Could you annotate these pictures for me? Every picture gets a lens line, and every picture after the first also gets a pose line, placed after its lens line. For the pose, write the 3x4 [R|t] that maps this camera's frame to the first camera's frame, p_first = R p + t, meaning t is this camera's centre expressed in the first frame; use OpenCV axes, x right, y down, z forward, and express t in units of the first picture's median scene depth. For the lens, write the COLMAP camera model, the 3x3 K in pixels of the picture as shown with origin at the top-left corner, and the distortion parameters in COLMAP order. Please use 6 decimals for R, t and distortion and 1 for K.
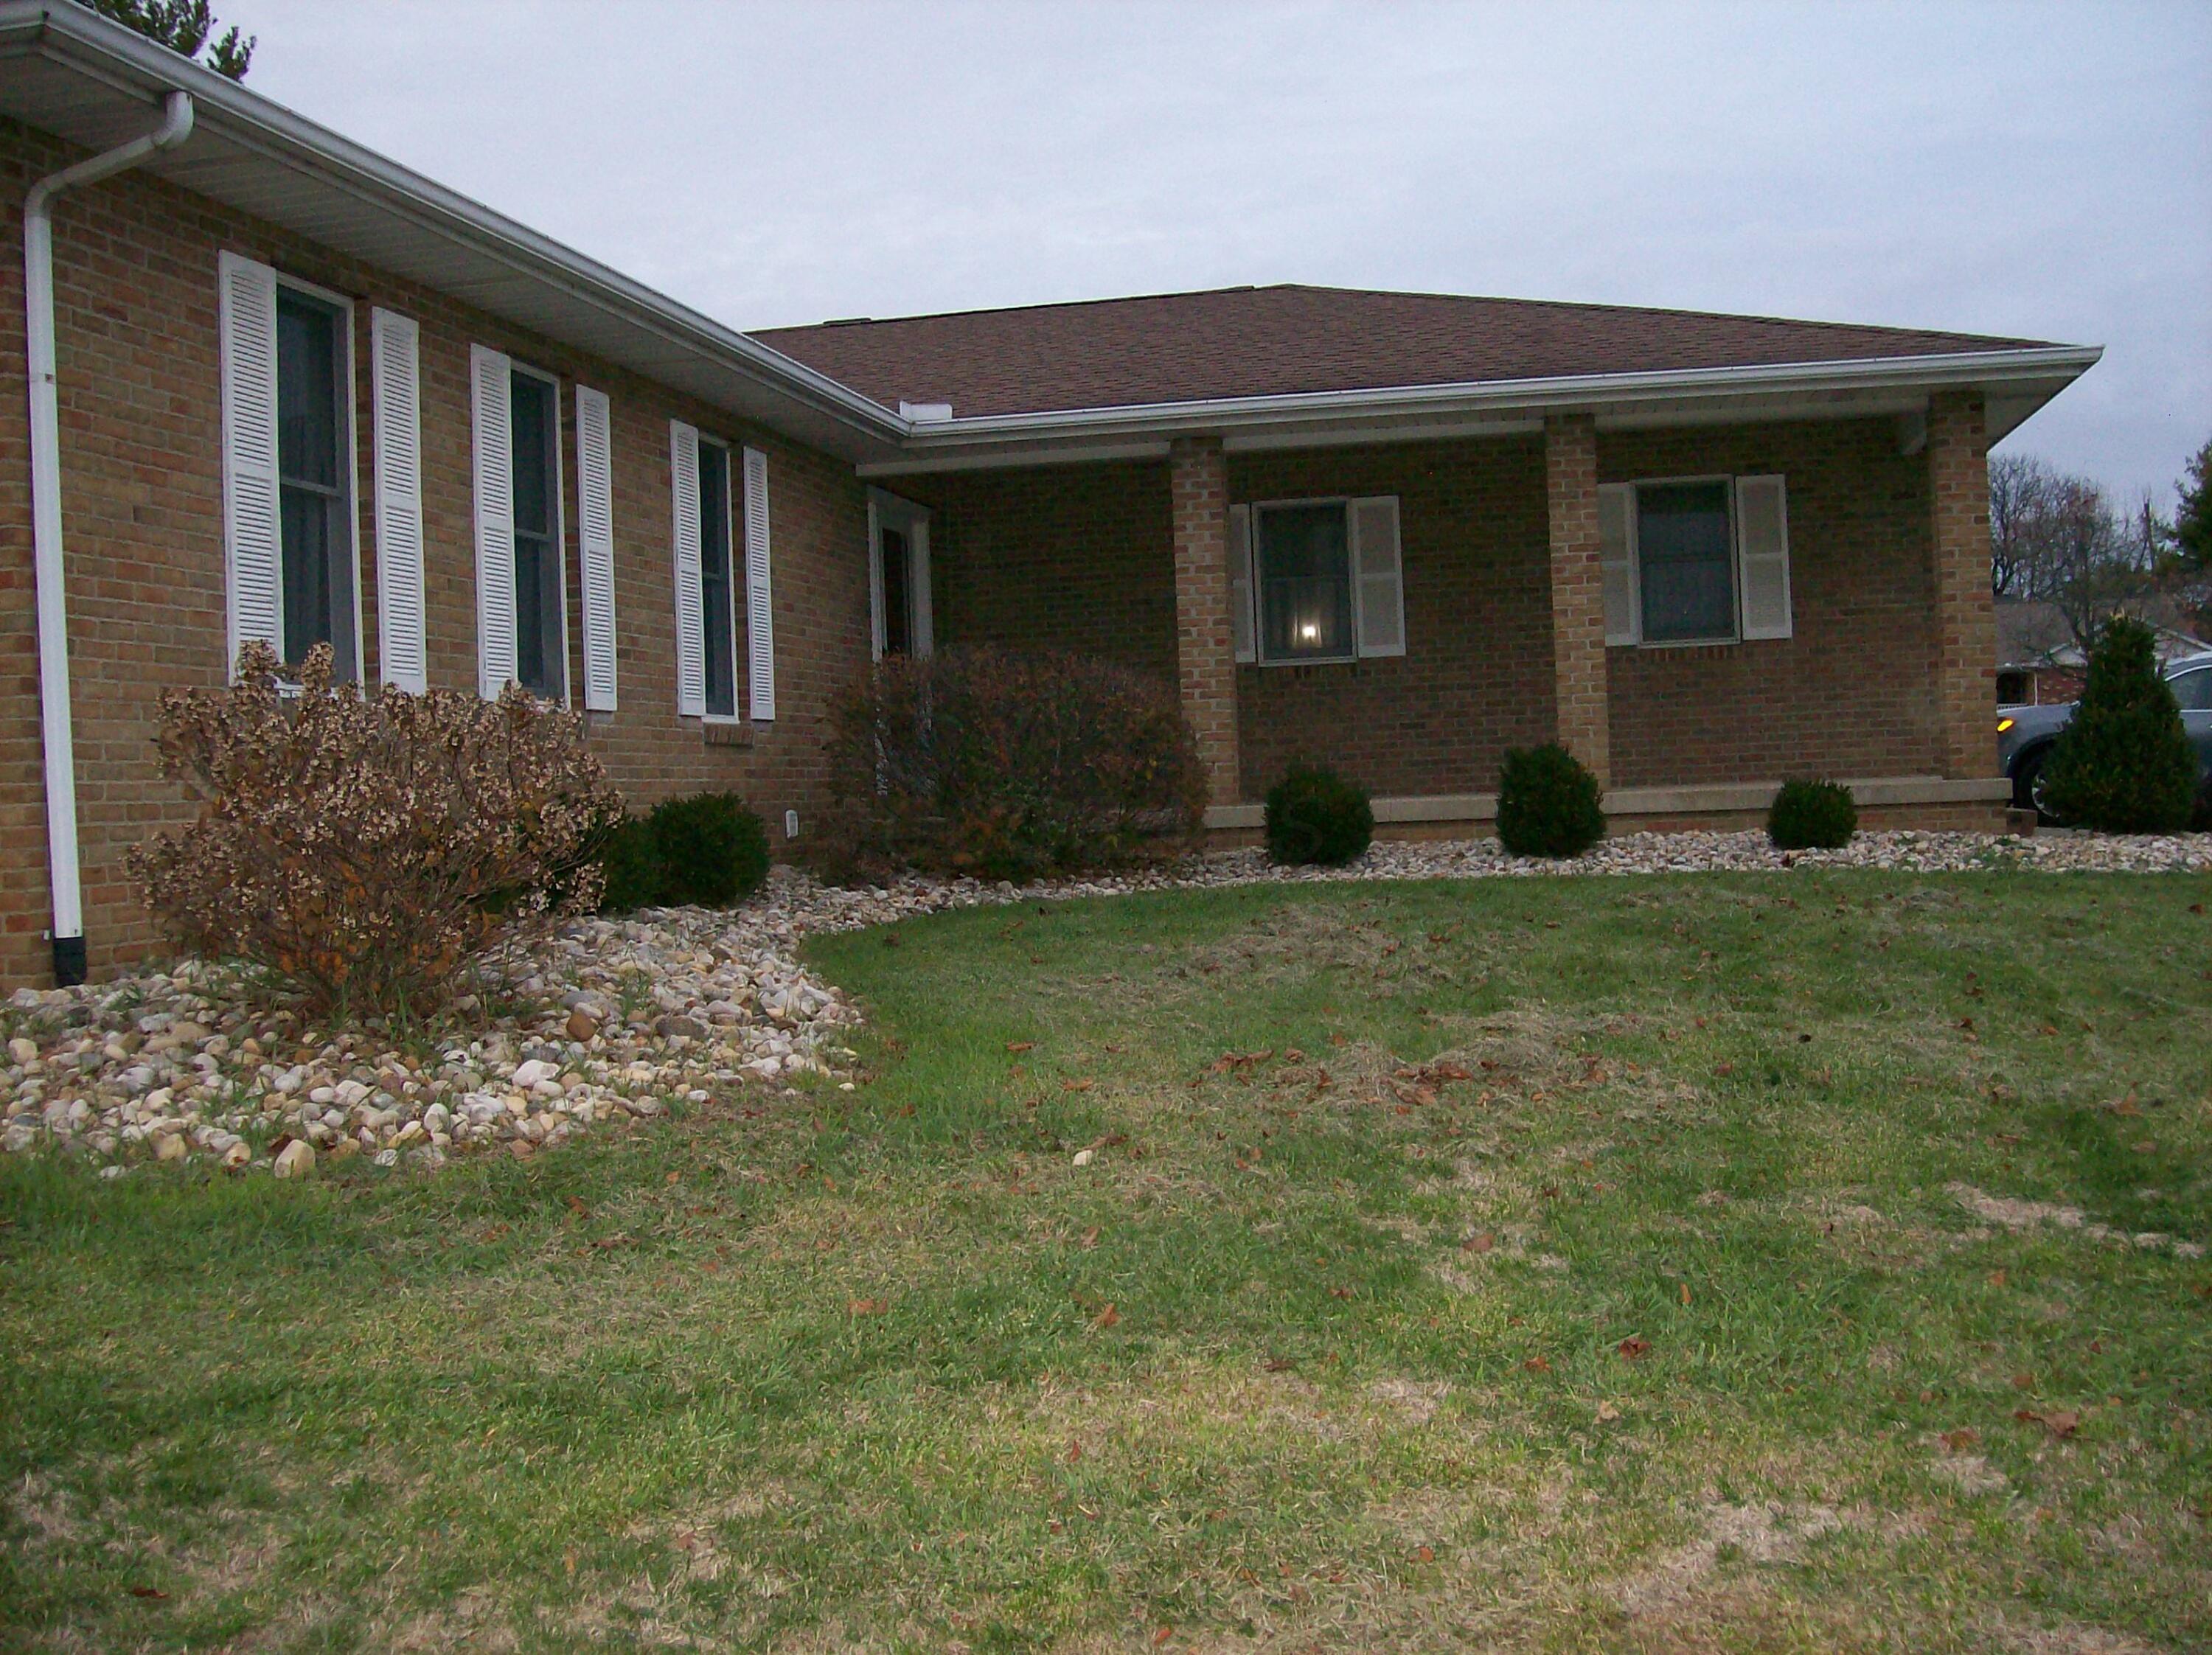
lens RADIAL K [[2318.1, 0, 1106.0], [0, 2318.1, 827.5], [0, 0, 1]] dist [-0.179923, 0.222306]
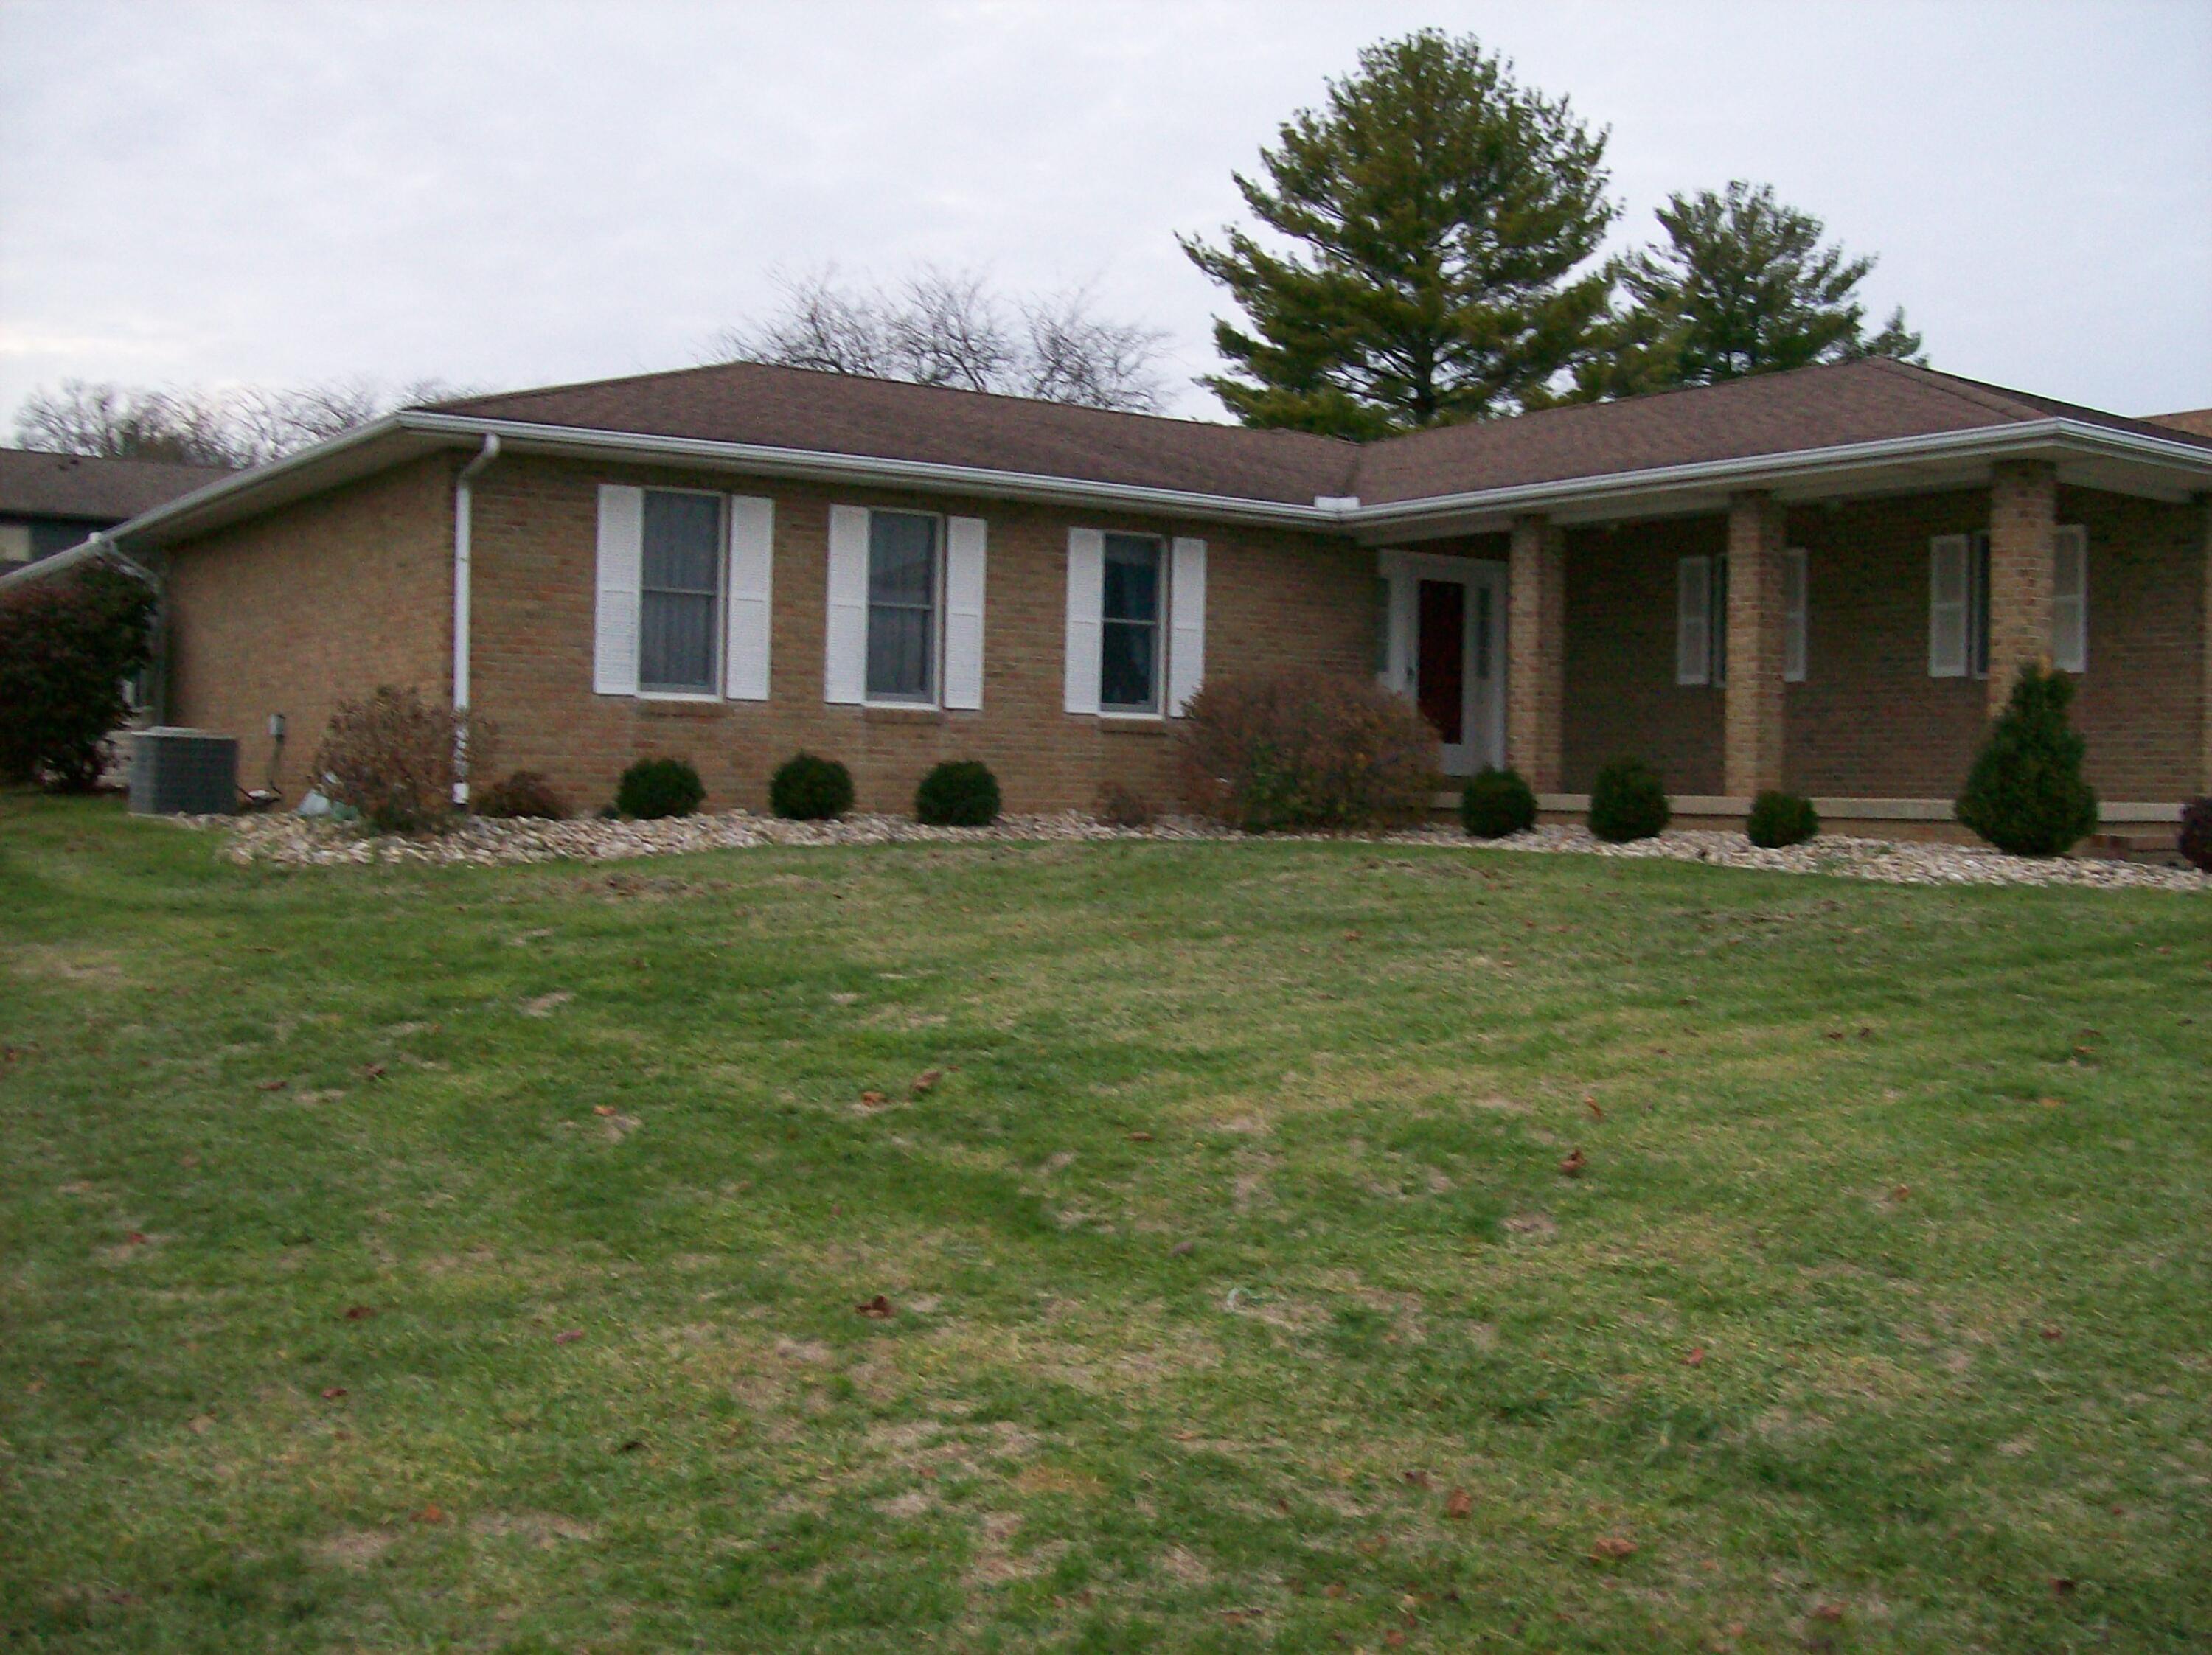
lens RADIAL K [[2318.1, 0, 1106.0], [0, 2318.1, 827.5], [0, 0, 1]] dist [-0.179923, 0.222306]
pose [[0.743609, 0.062695, -0.665669, 0.766279], [-0.055957, 0.997937, 0.031480, -0.018520], [0.666269, 0.013840, 0.745583, -0.142337]]
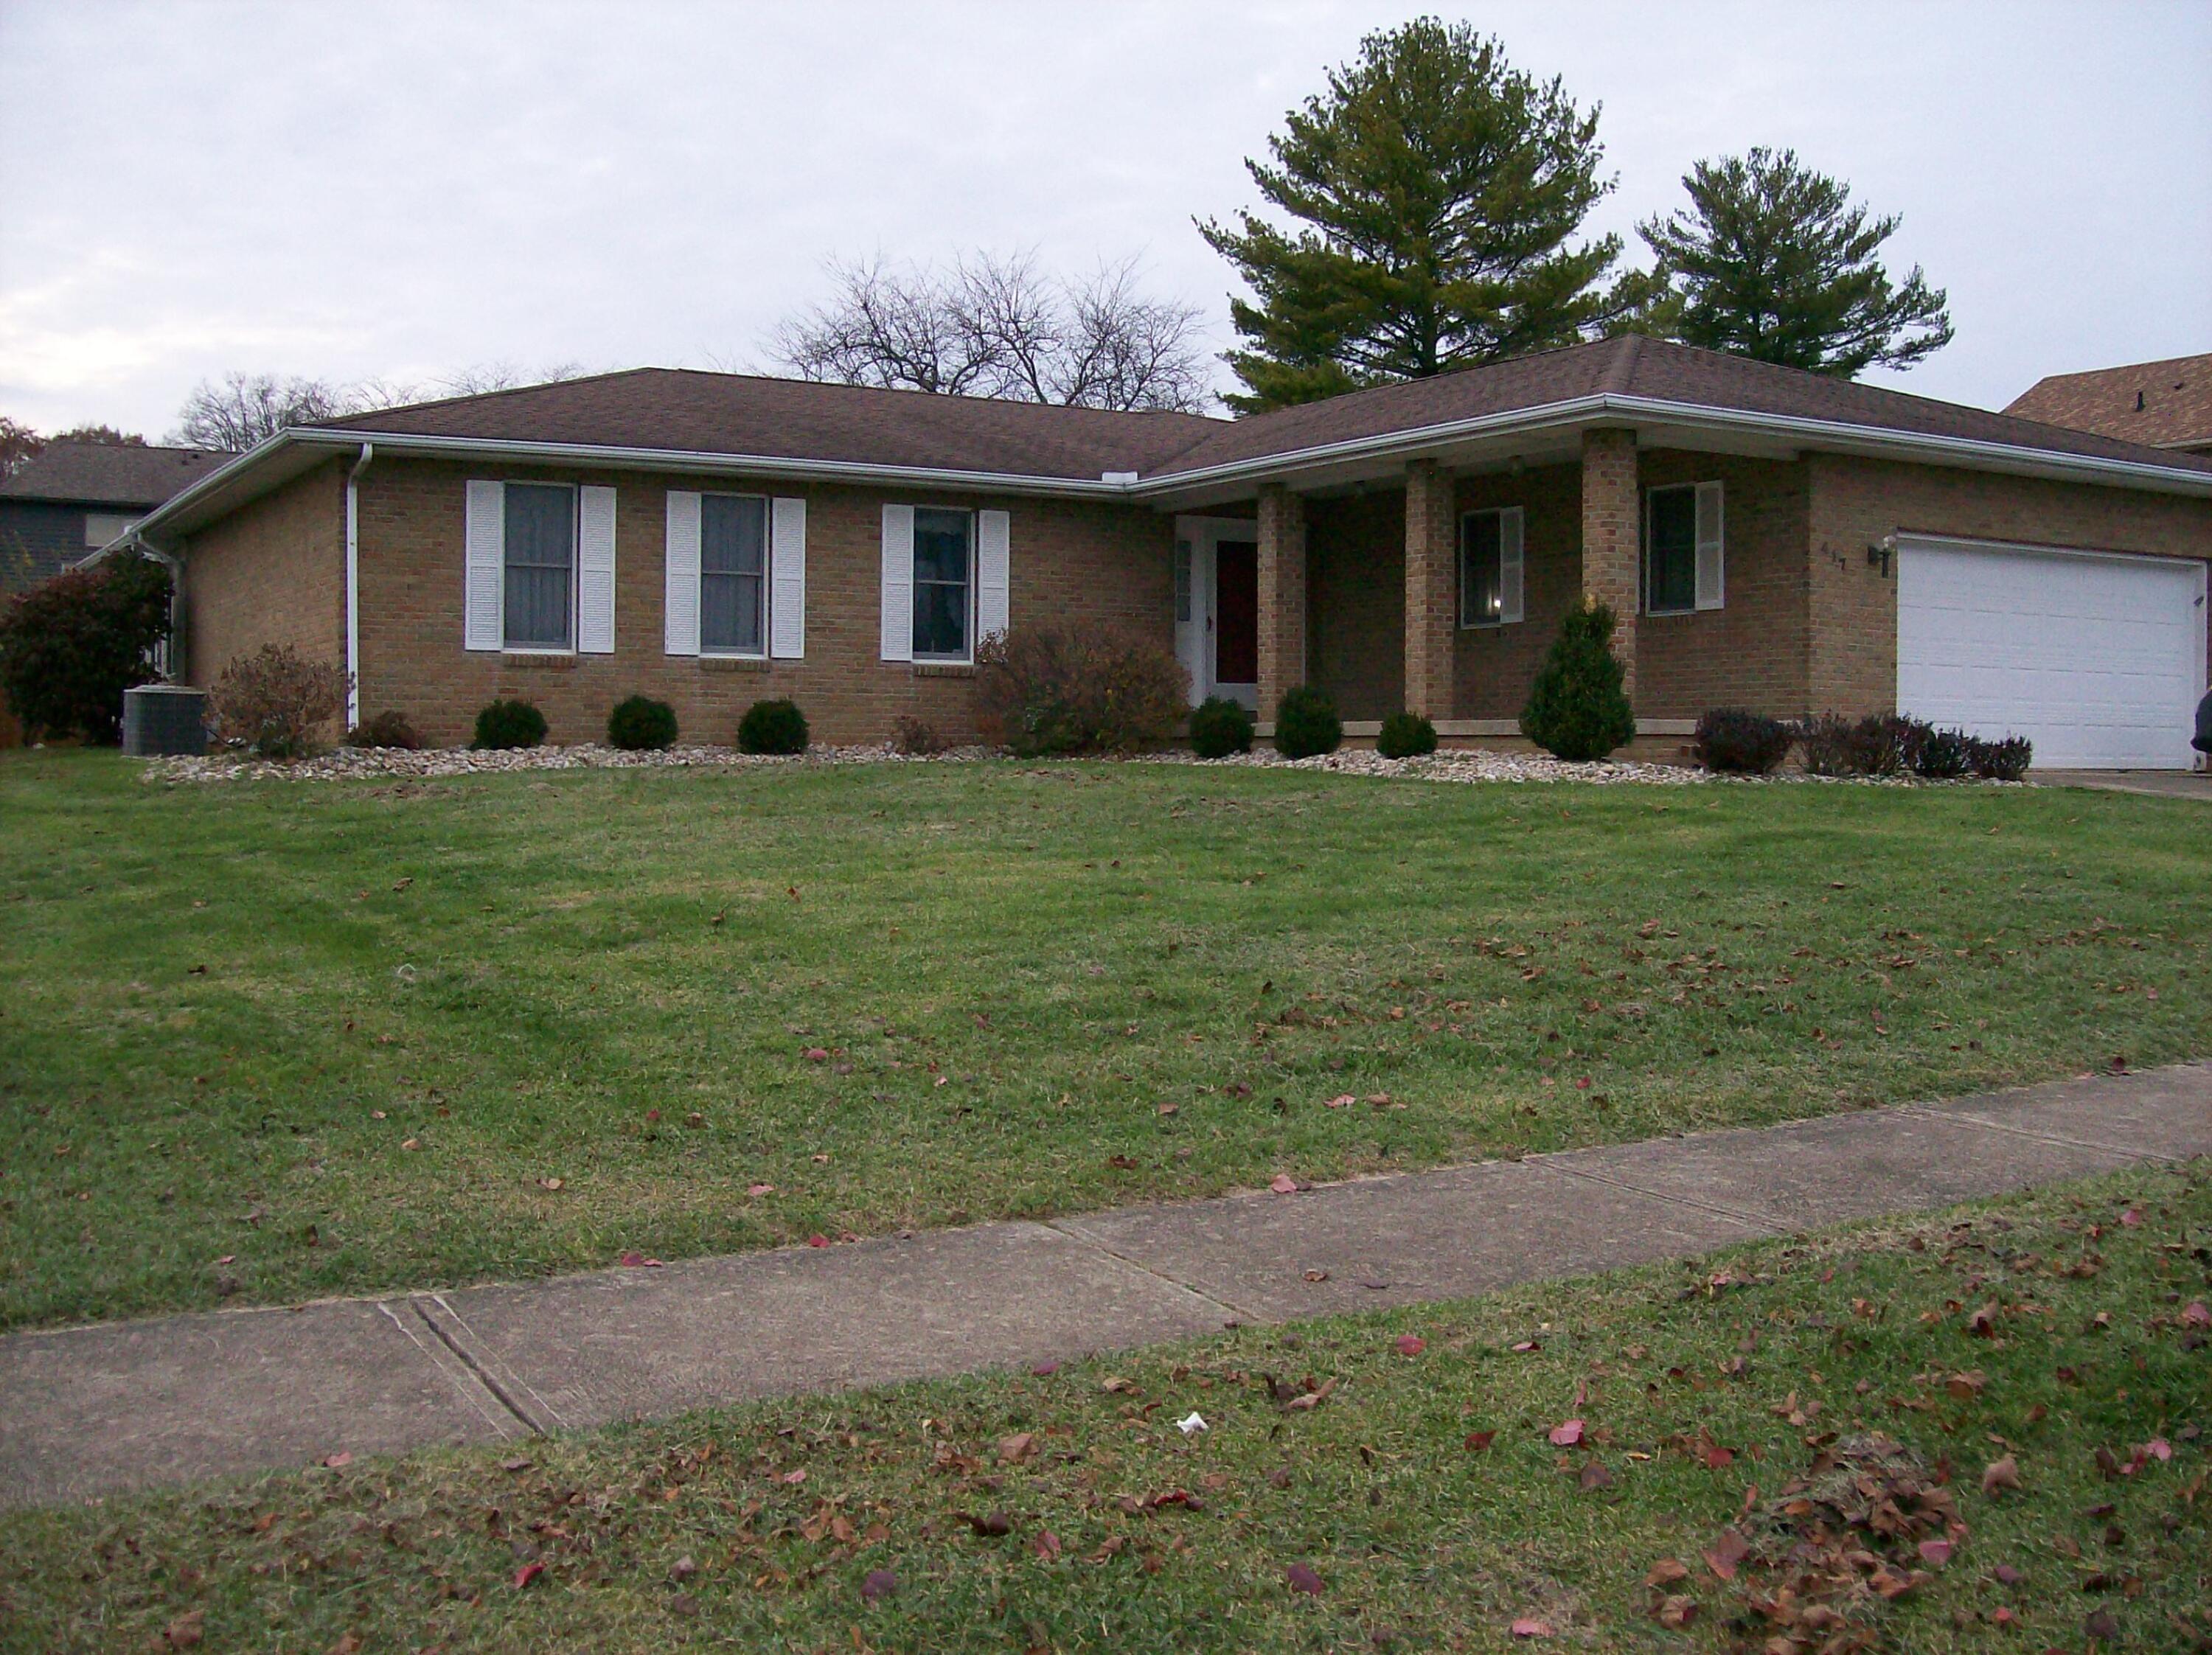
lens RADIAL K [[2318.1, 0, 1106.0], [0, 2318.1, 827.5], [0, 0, 1]] dist [-0.179923, 0.222306]
pose [[0.690683, 0.064801, -0.720248, 1.116951], [-0.041844, 0.997890, 0.049655, -0.011794], [0.721946, -0.004158, 0.691937, -0.149303]]
